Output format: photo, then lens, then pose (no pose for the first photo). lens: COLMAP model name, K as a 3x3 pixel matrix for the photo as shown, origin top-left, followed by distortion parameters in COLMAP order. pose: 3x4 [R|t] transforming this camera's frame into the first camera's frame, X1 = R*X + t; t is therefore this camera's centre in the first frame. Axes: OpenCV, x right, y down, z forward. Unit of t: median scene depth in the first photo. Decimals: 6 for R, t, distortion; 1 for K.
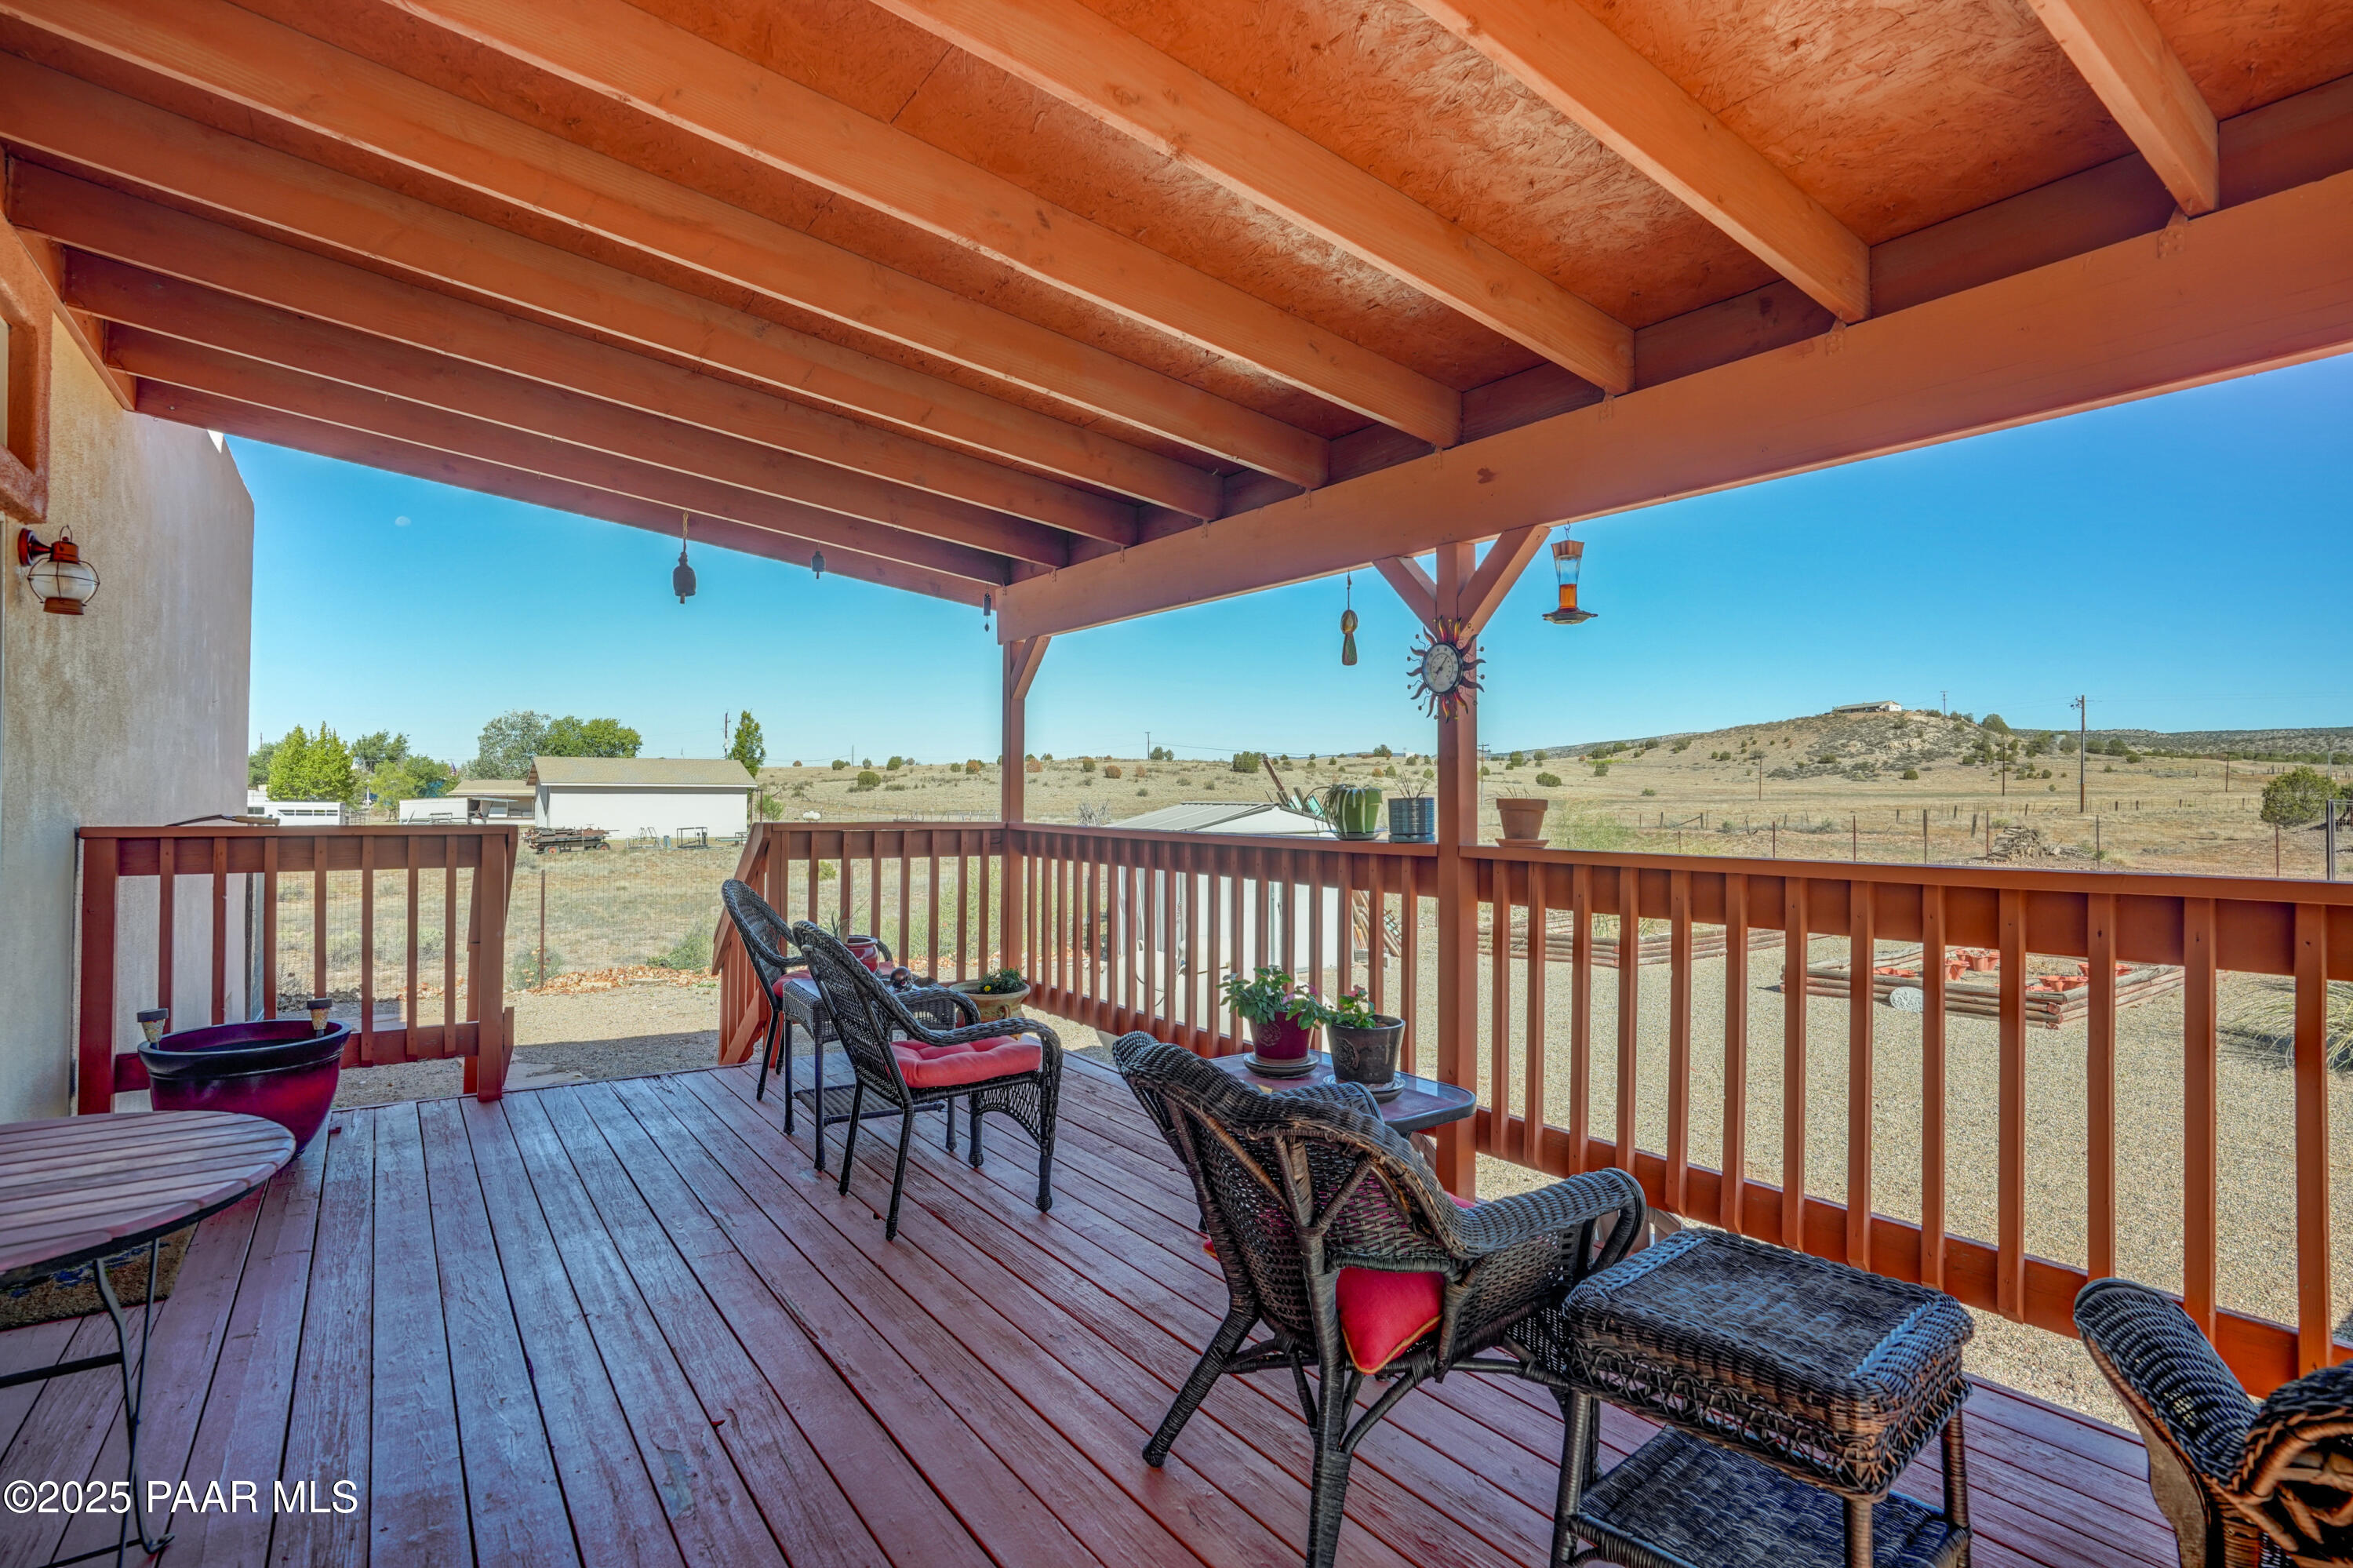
lens RADIAL K [[1148.0, 0, 1164.9], [0, 1148.0, 791.1], [0, 0, 1]] dist [-0.033348, 0.012135]
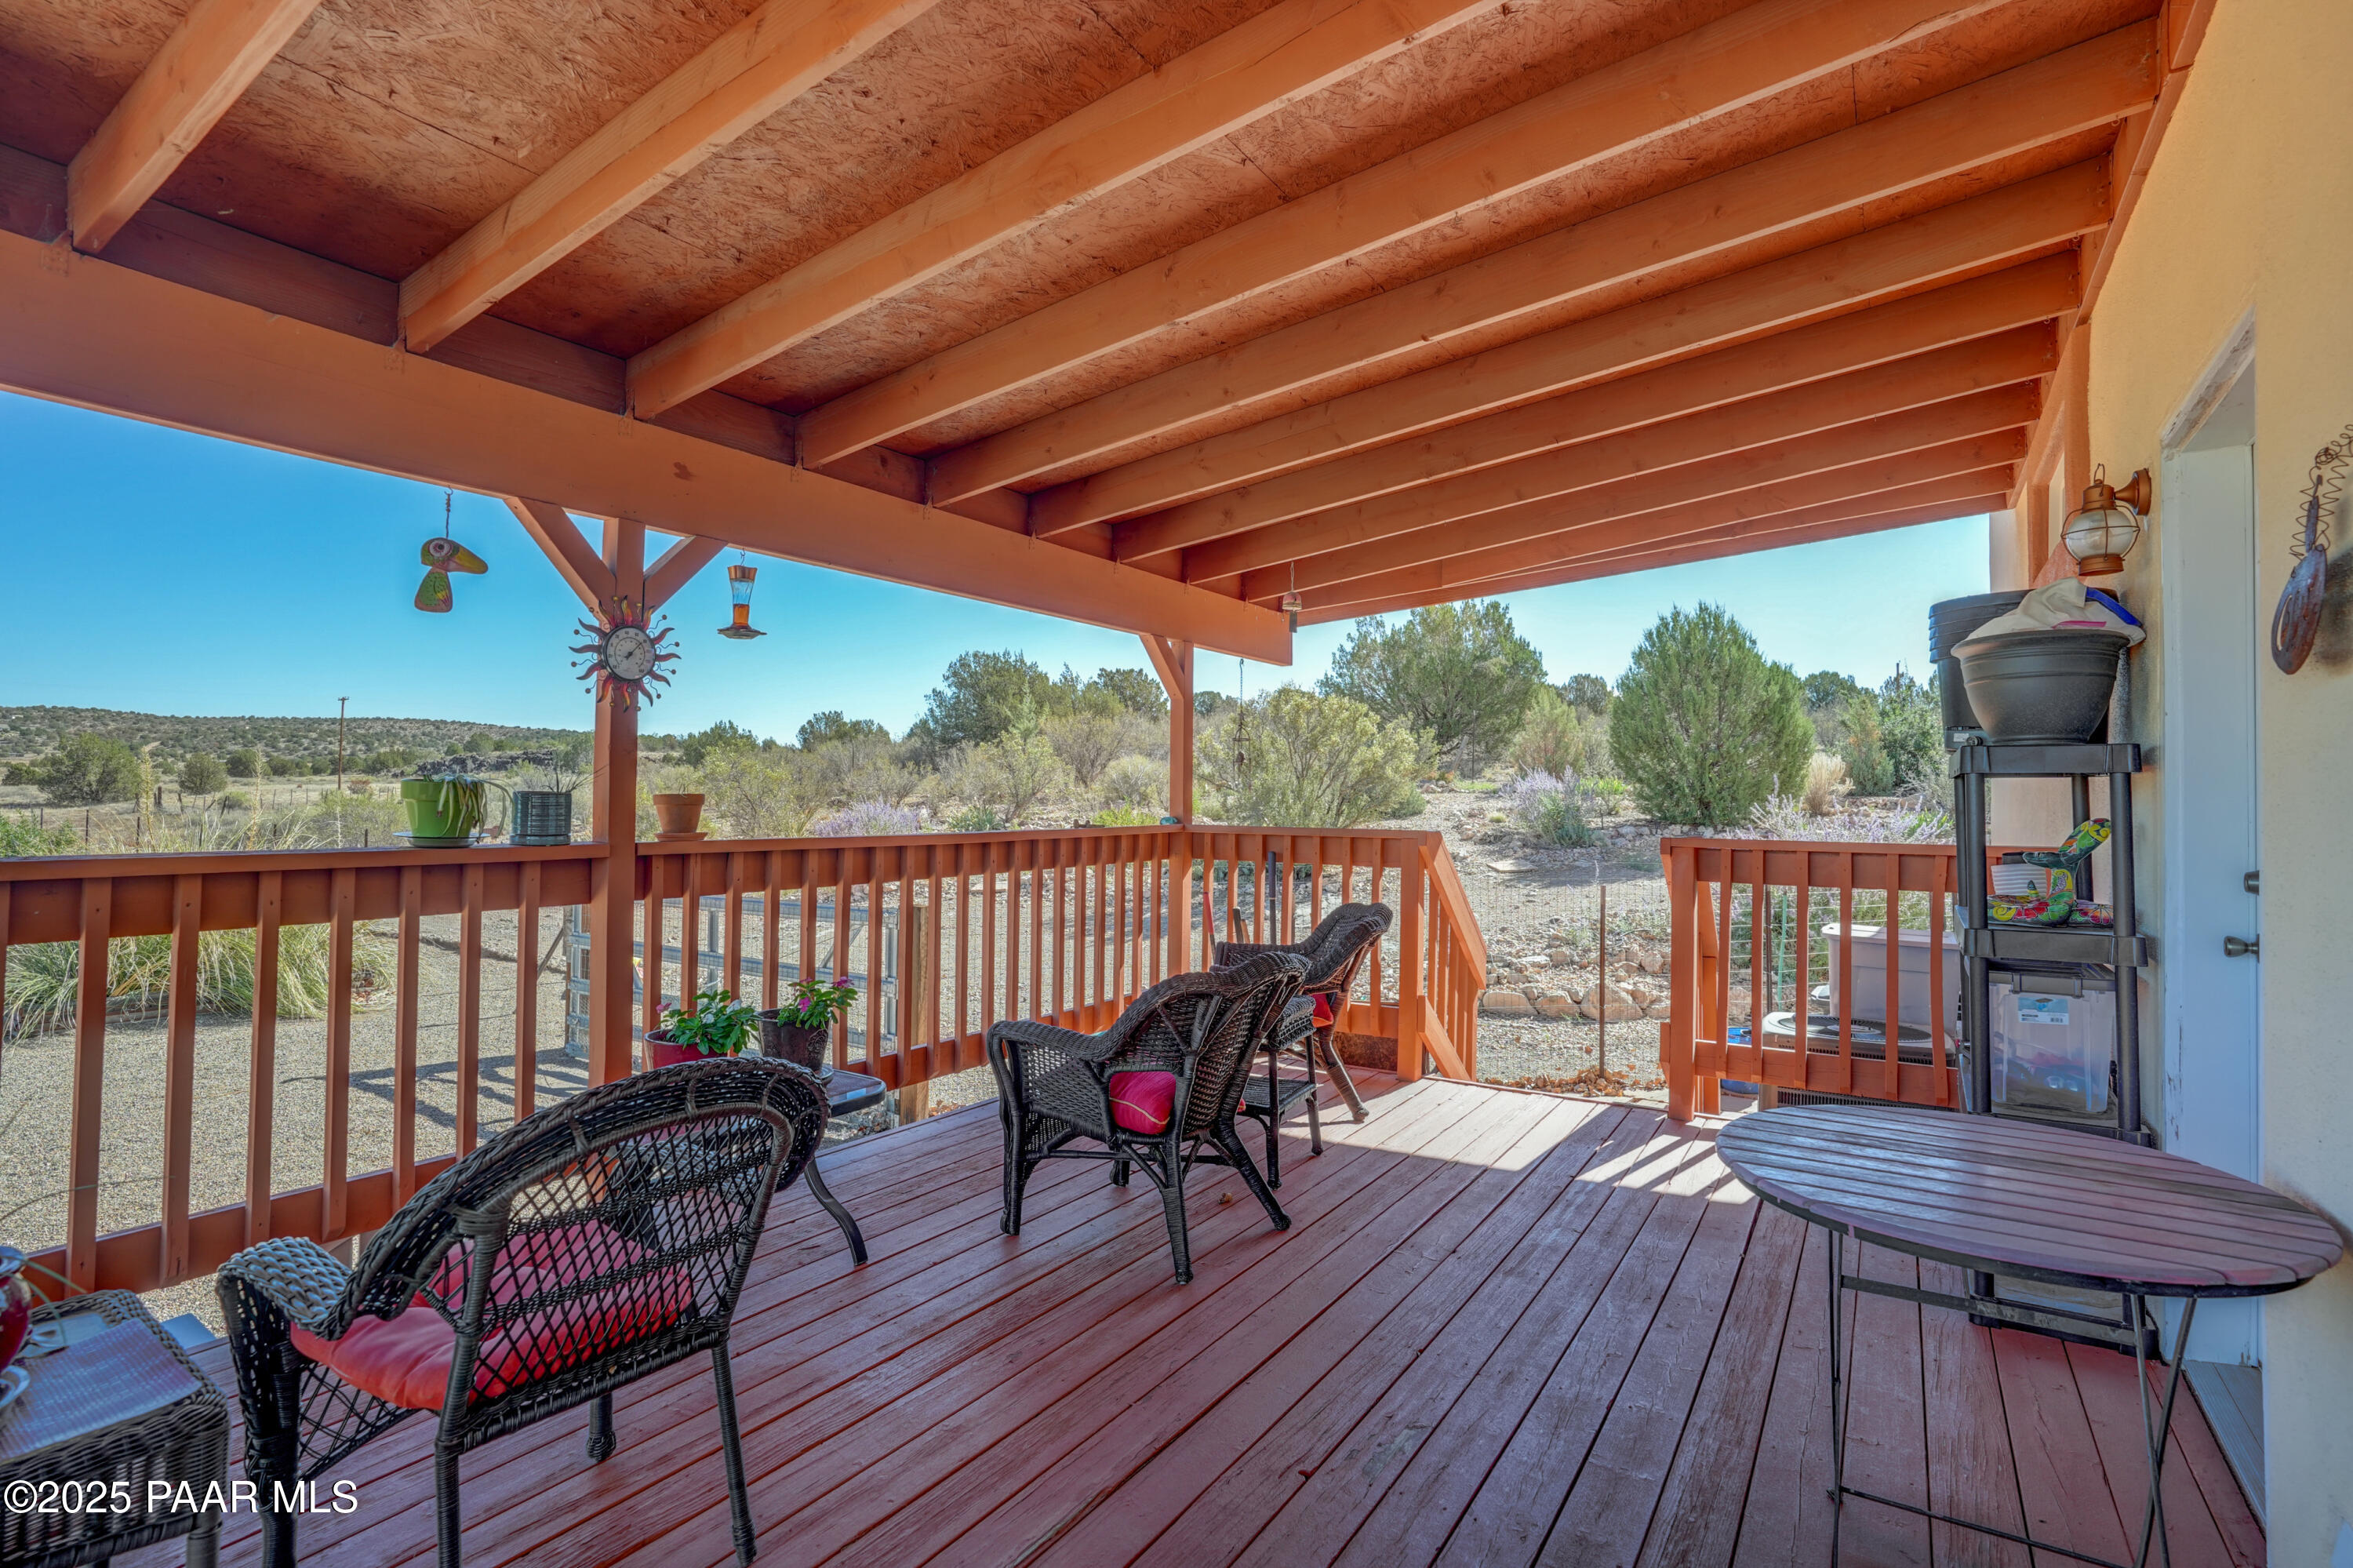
lens RADIAL K [[1148.0, 0, 1167.9], [0, 1148.0, 778.0], [0, 0, 1]] dist [-0.033348, 0.012135]
pose [[-0.345861, 0.000627, 0.938285, -0.797356], [-0.023408, 0.999683, -0.009296, -0.007923], [-0.937994, -0.025179, -0.345737, 0.928911]]
